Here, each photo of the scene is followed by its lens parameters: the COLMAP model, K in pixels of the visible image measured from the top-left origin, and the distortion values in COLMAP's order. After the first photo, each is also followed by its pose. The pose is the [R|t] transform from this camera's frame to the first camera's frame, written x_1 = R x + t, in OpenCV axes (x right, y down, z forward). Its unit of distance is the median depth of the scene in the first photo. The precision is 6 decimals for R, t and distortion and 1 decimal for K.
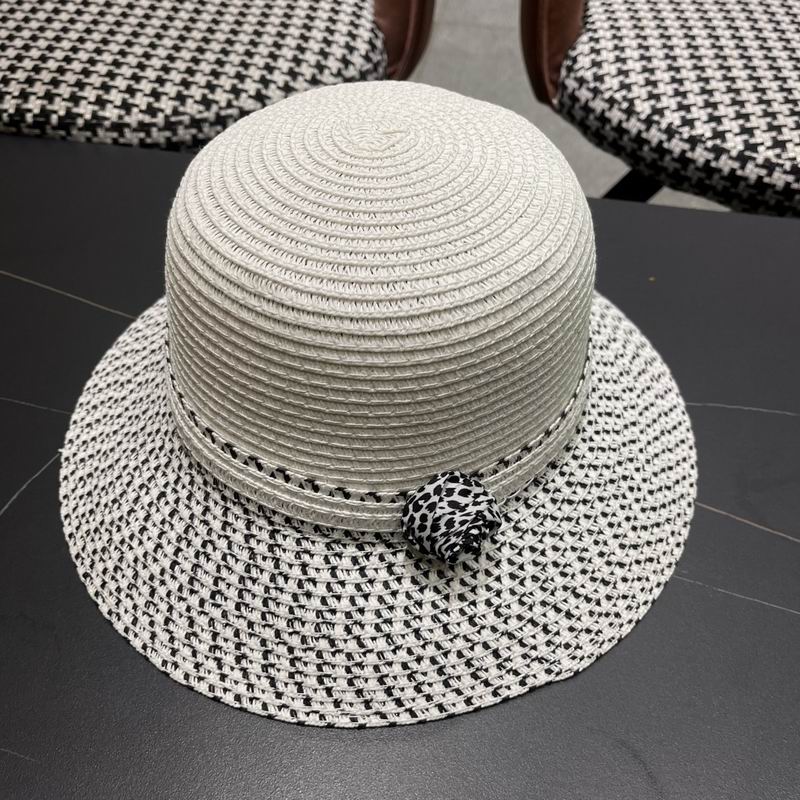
lens RADIAL K [[857.6, 0, 405.8], [0, 857.6, 419.9], [0, 0, 1]] dist [0.016644, 0.000000]
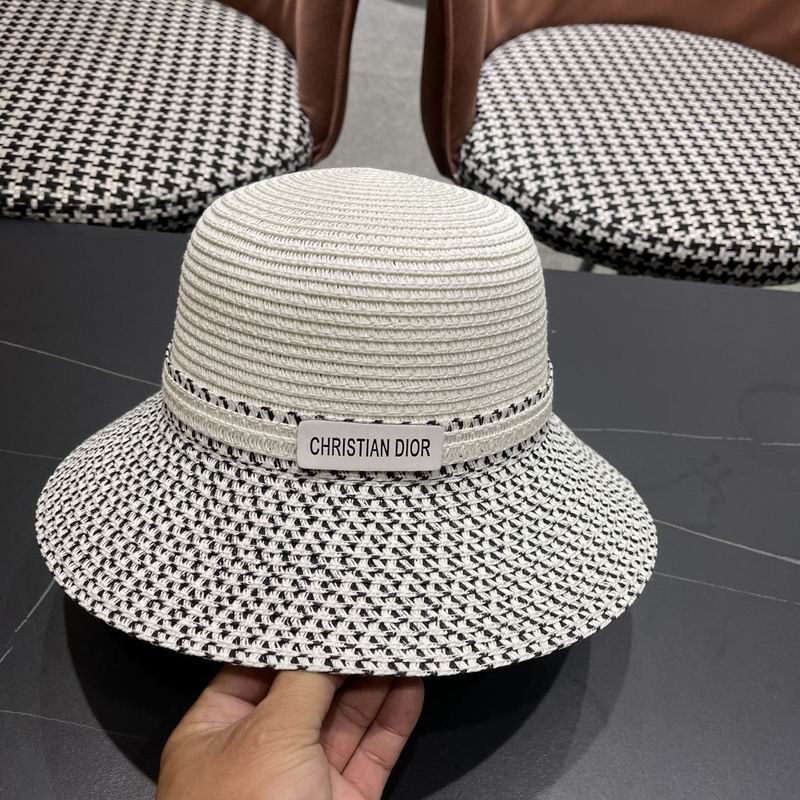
lens RADIAL K [[857.6, 0, 405.7], [0, 857.6, 415.1], [0, 0, 1]] dist [0.016644, 0.000000]
pose [[0.985248, -0.052143, 0.162996, -0.123322], [0.054573, 0.998455, -0.010460, -0.031695], [-0.162199, 0.019201, 0.986571, -0.188720]]
